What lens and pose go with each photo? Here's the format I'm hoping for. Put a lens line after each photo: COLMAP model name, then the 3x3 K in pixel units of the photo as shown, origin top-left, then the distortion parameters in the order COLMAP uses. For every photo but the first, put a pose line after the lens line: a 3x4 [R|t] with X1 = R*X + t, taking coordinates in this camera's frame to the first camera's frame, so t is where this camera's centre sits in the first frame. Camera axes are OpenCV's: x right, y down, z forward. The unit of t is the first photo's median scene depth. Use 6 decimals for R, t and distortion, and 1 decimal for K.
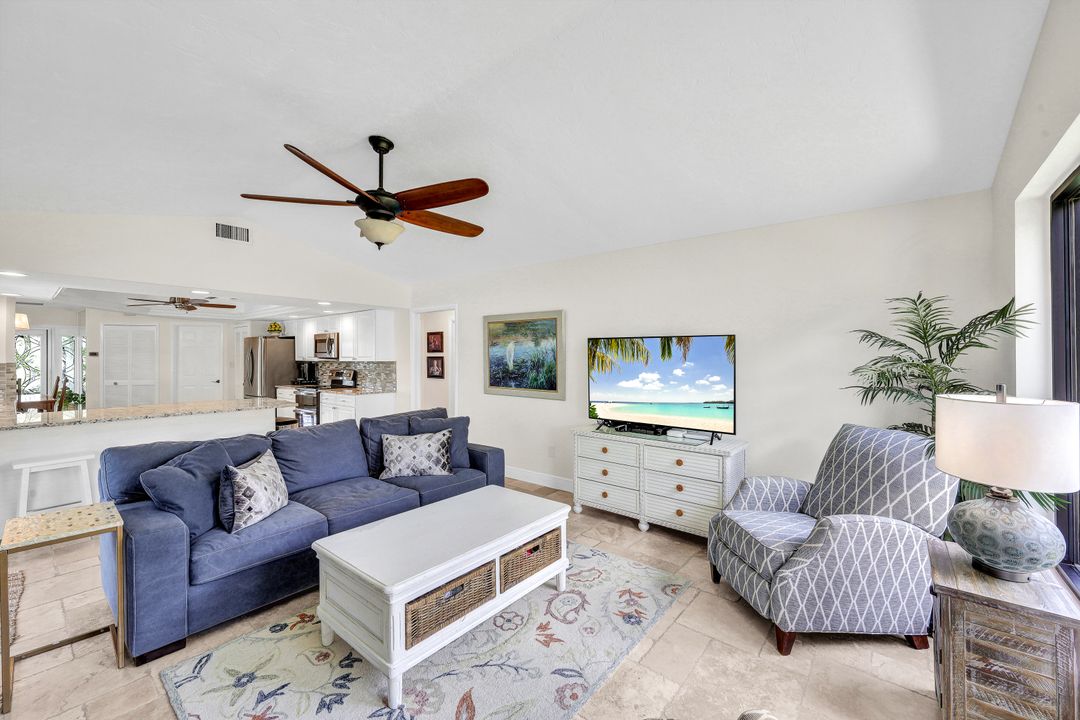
lens RADIAL K [[435.5, 0, 545.6], [0, 435.5, 356.3], [0, 0, 1]] dist [0.000983, 0.000493]
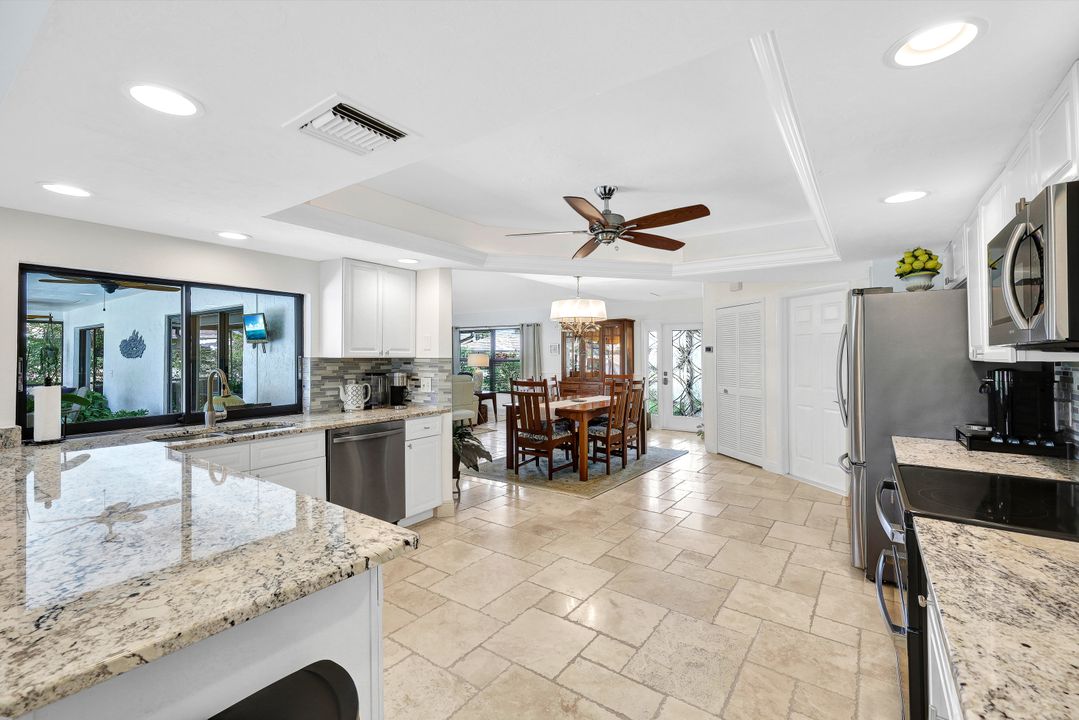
lens RADIAL K [[460.8, 0, 537.1], [0, 460.8, 347.0], [0, 0, 1]] dist [0.002828, -0.000364]
pose [[0.053299, -0.019702, -0.998384, -0.433776], [-0.000714, 0.999804, -0.019768, 0.012358], [0.998578, 0.001766, 0.053275, 1.077544]]
